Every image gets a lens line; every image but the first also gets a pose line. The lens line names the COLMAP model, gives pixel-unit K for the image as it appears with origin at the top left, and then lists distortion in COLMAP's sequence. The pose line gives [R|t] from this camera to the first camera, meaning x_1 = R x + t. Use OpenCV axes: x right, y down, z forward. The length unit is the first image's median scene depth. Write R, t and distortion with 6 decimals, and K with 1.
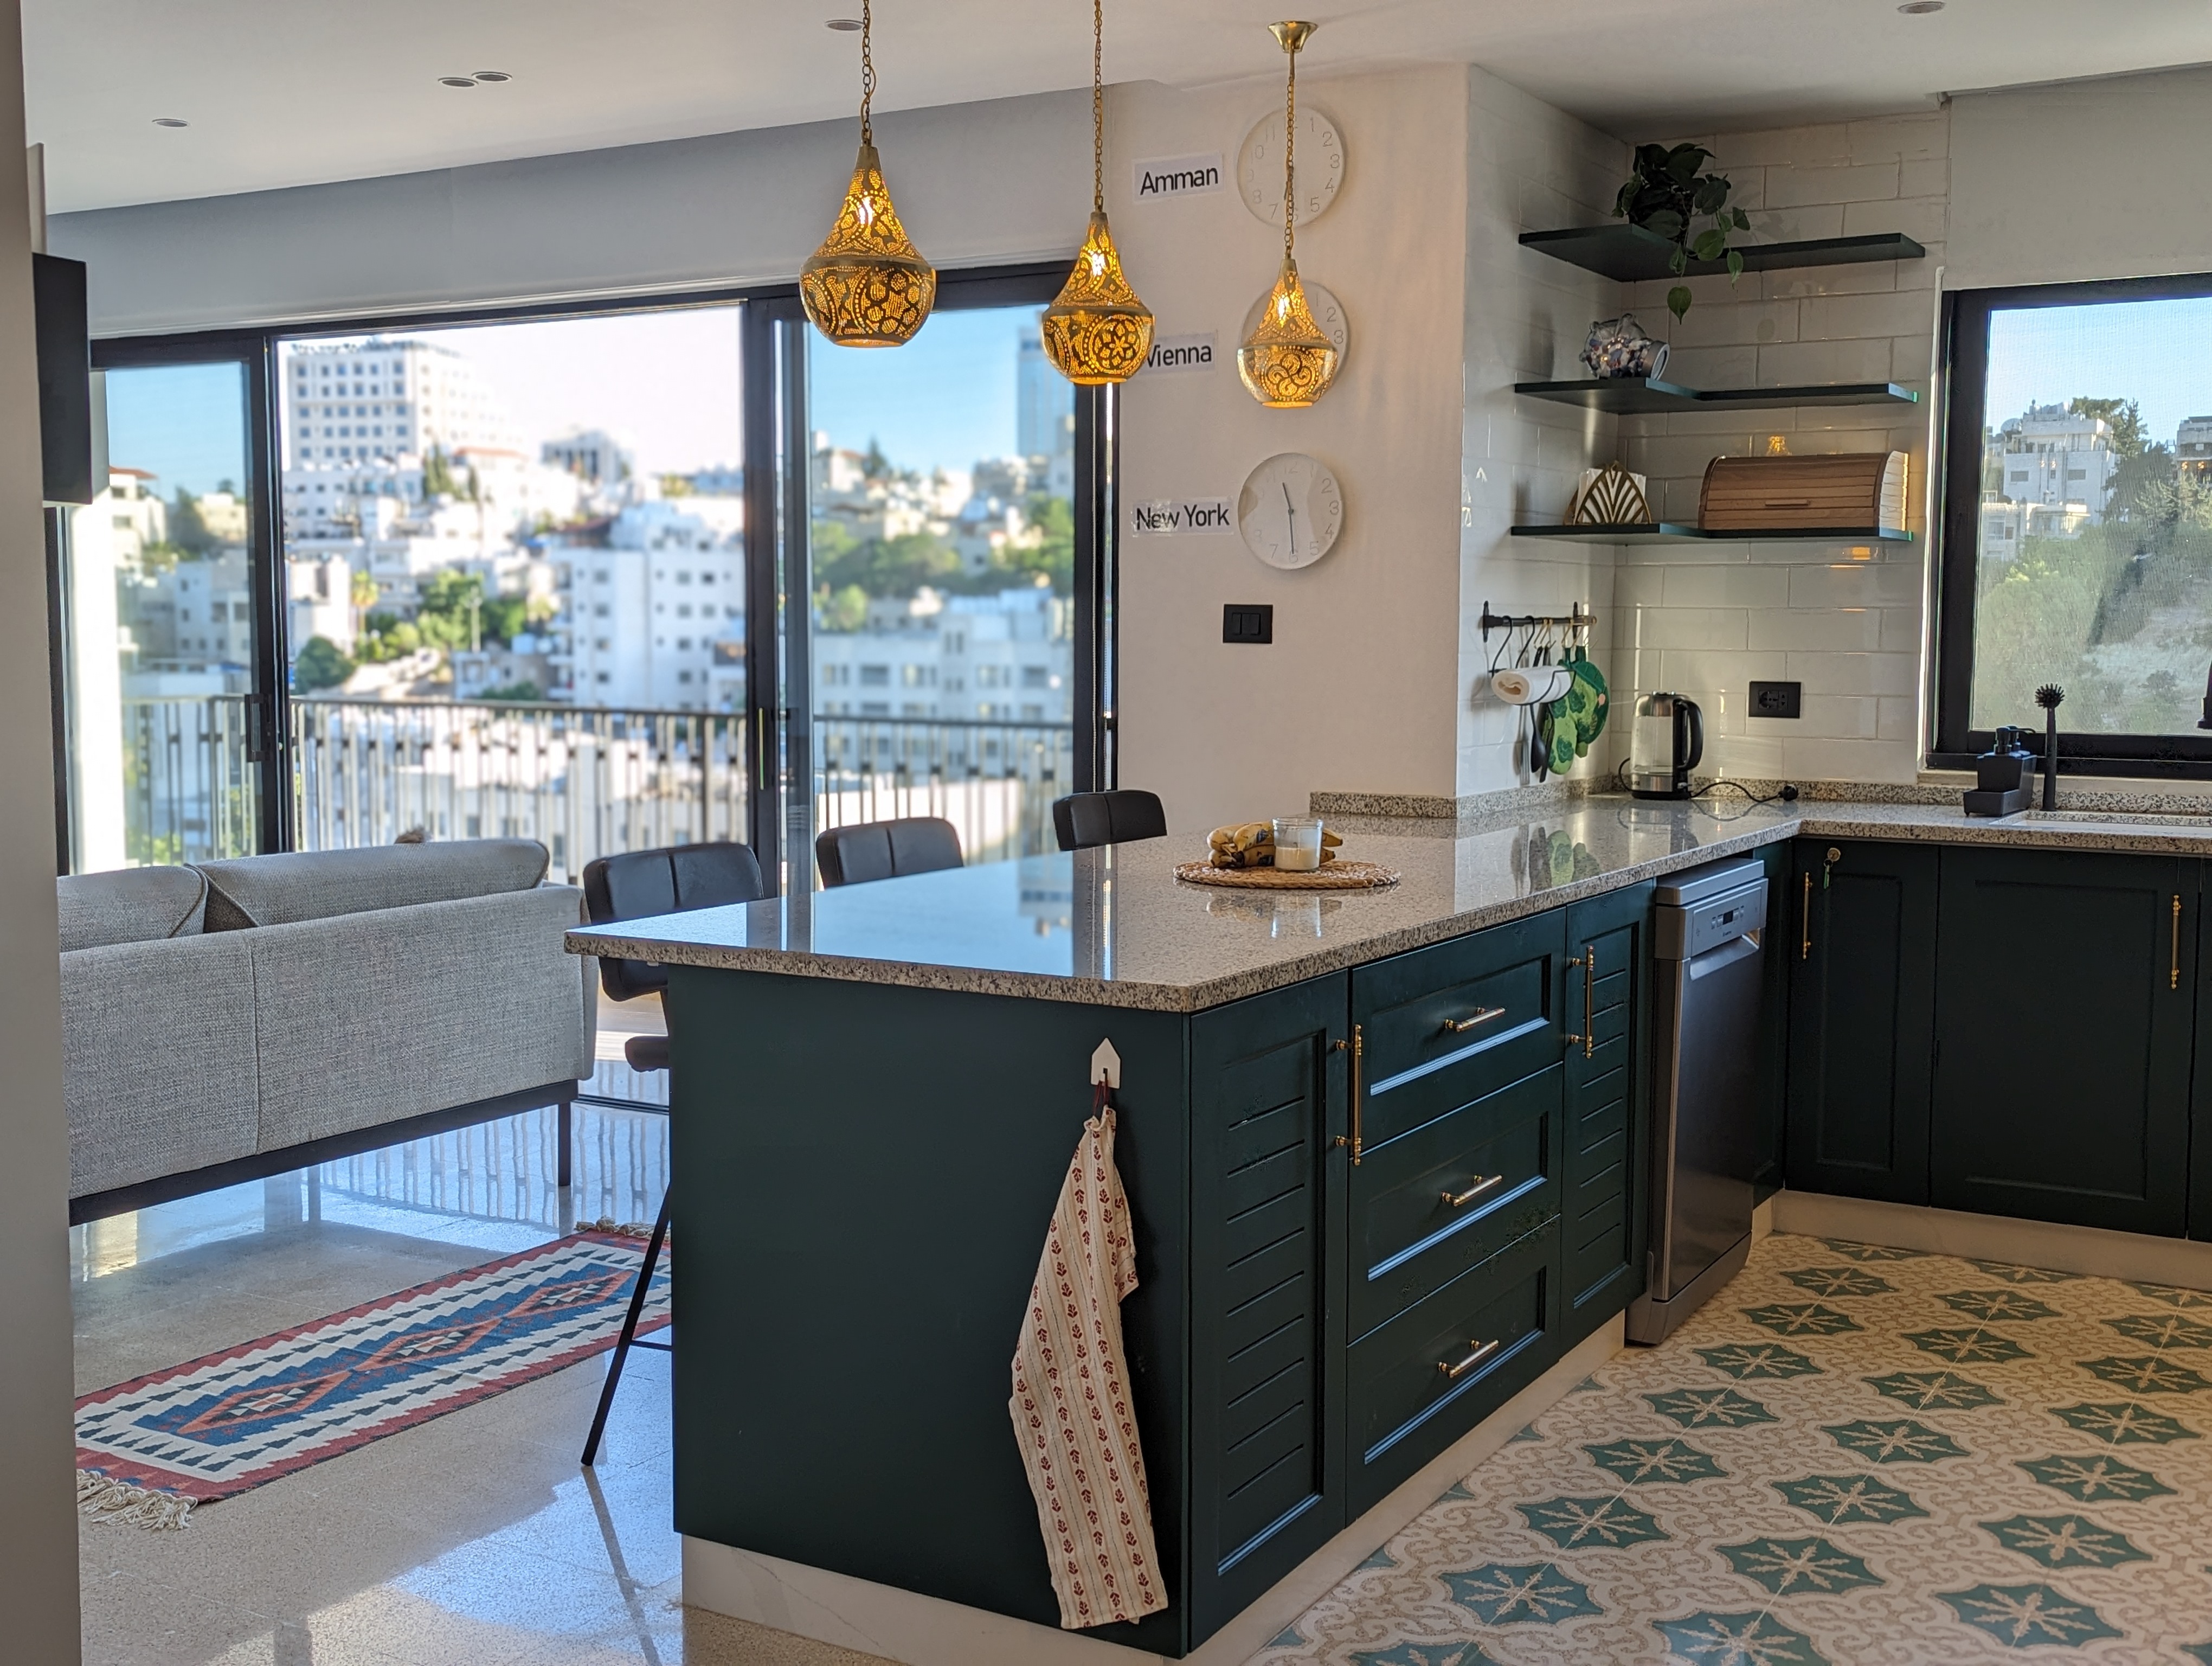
lens RADIAL K [[2300.2, 0, 1094.1], [0, 2300.2, 838.0], [0, 0, 1]] dist [0.060520, 0.000000]
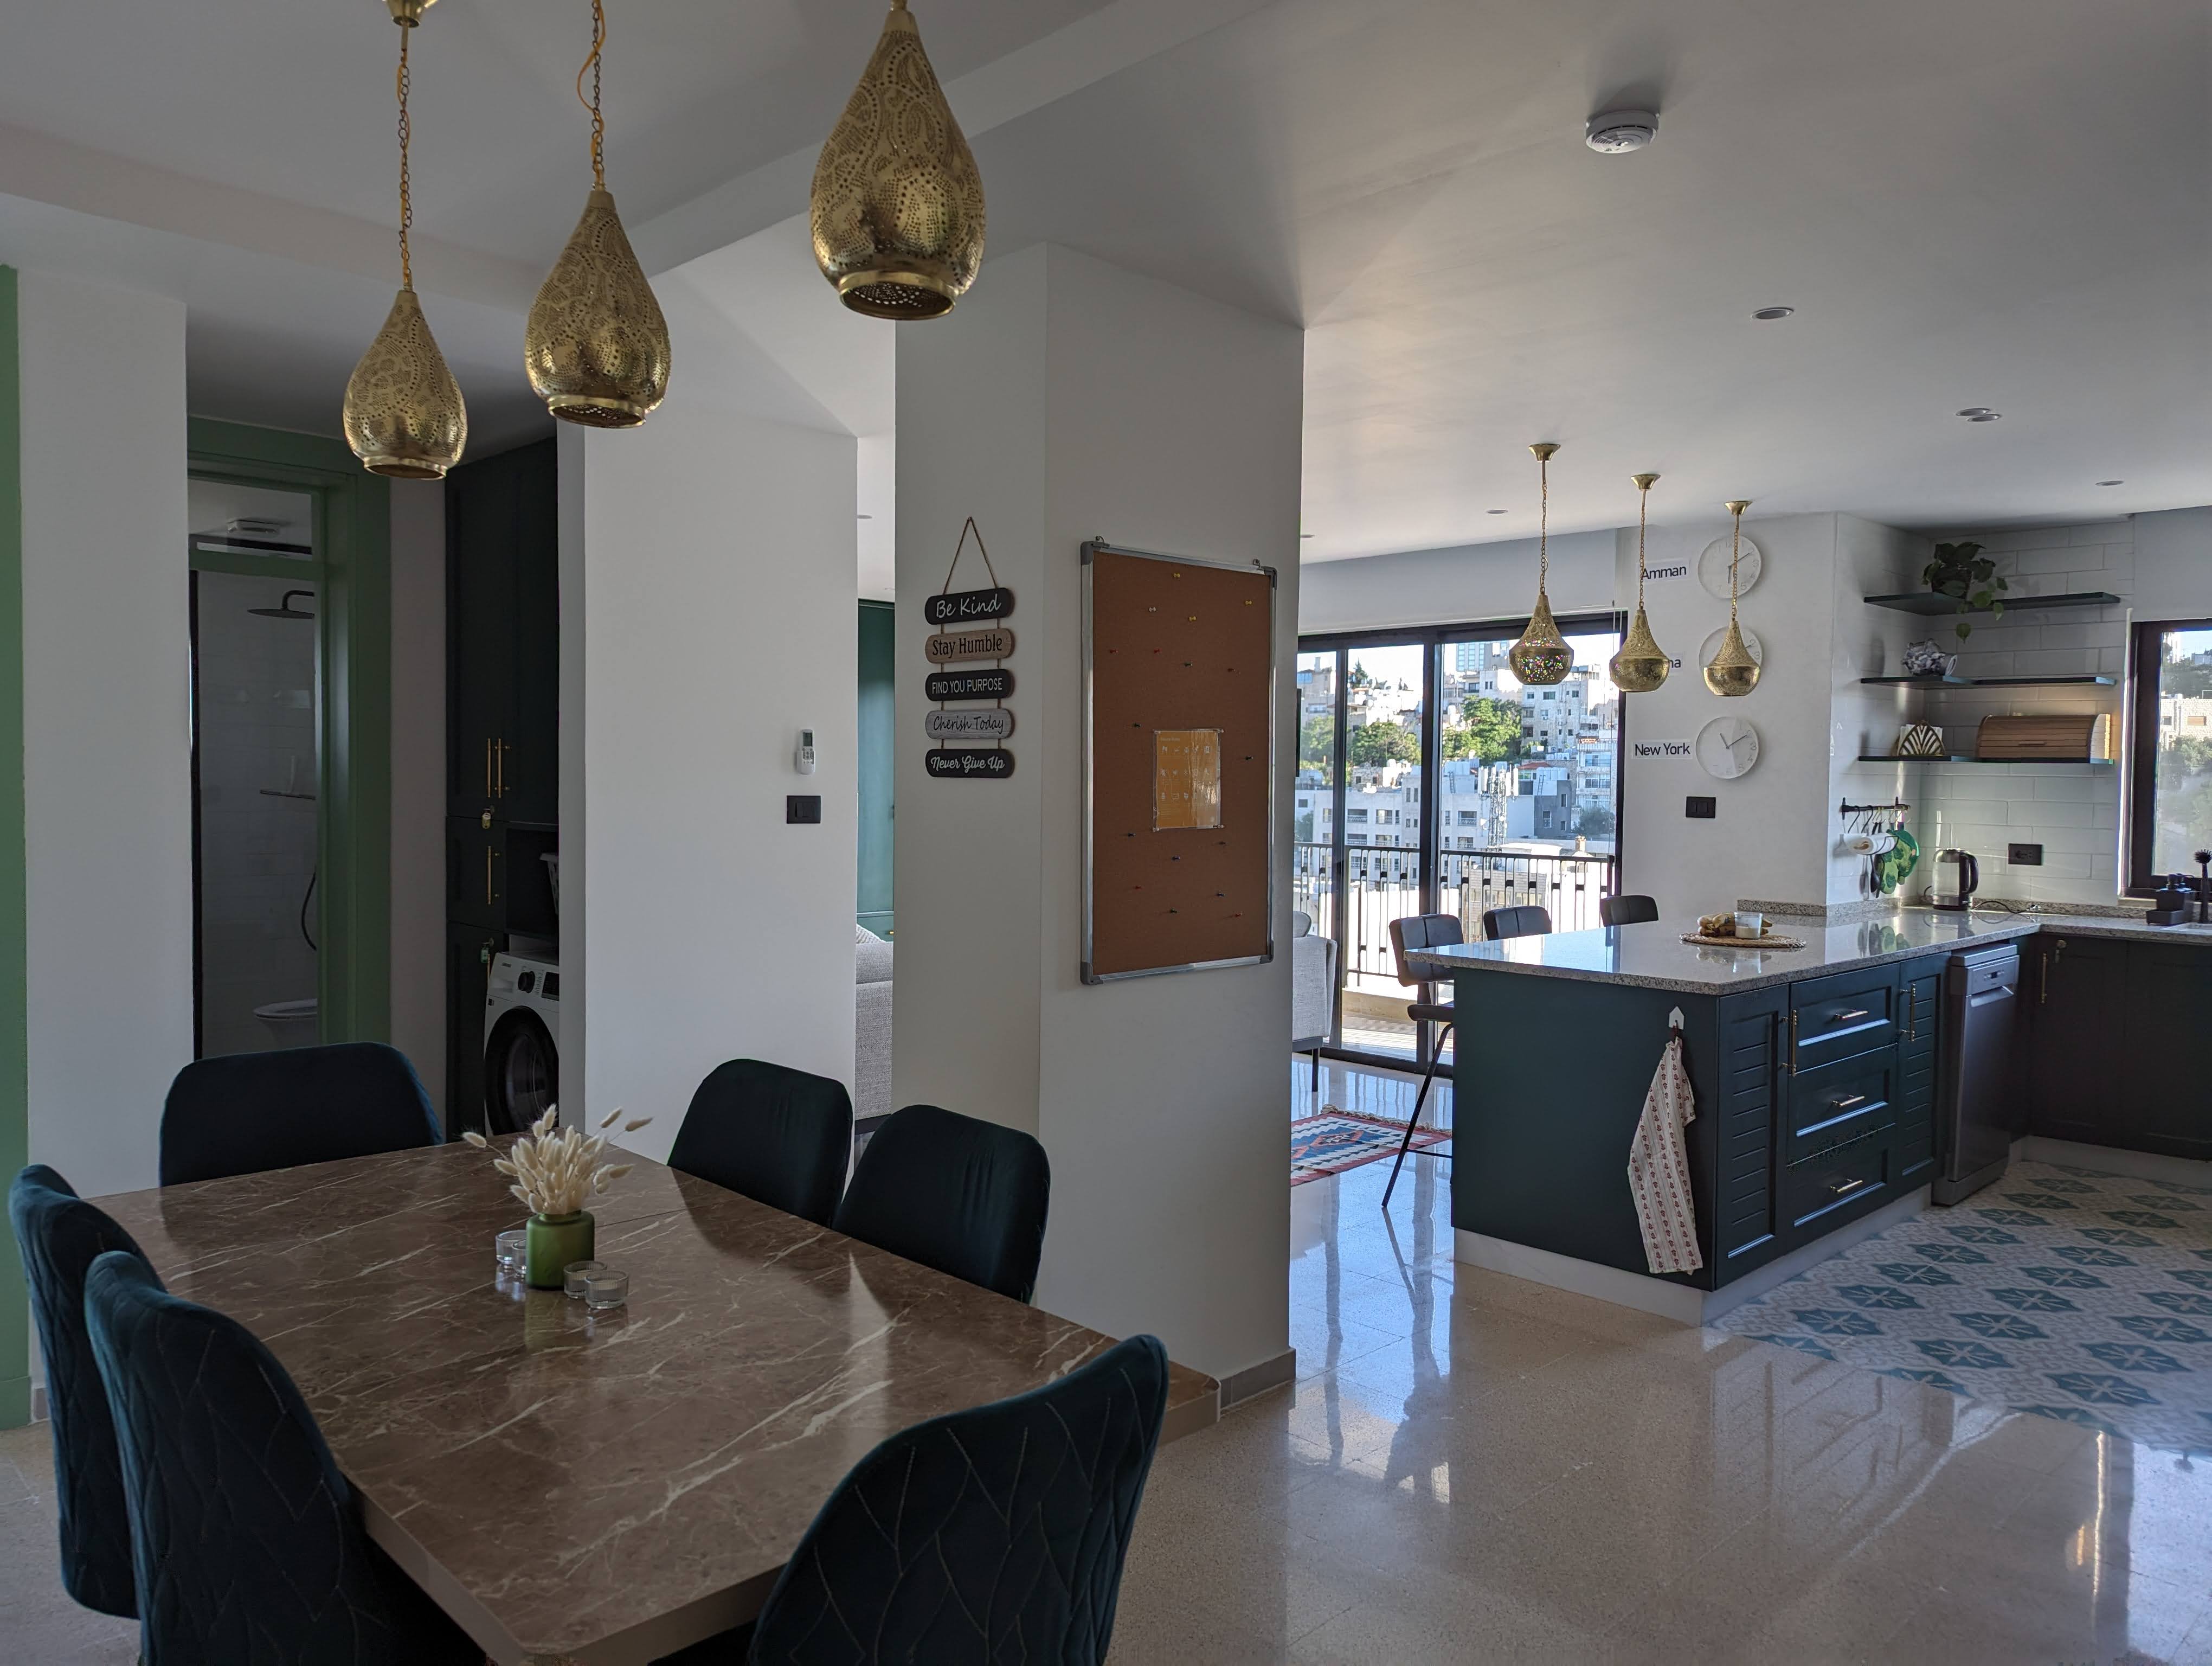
lens RADIAL K [[1545.3, 0, 1052.1], [0, 1545.3, 830.9], [0, 0, 1]] dist [0.039685, -0.035967]
pose [[0.961614, 0.016796, -0.273890, -0.096966], [-0.032840, 0.997995, -0.054100, 0.011013], [0.272432, 0.061017, 0.960238, -0.360250]]
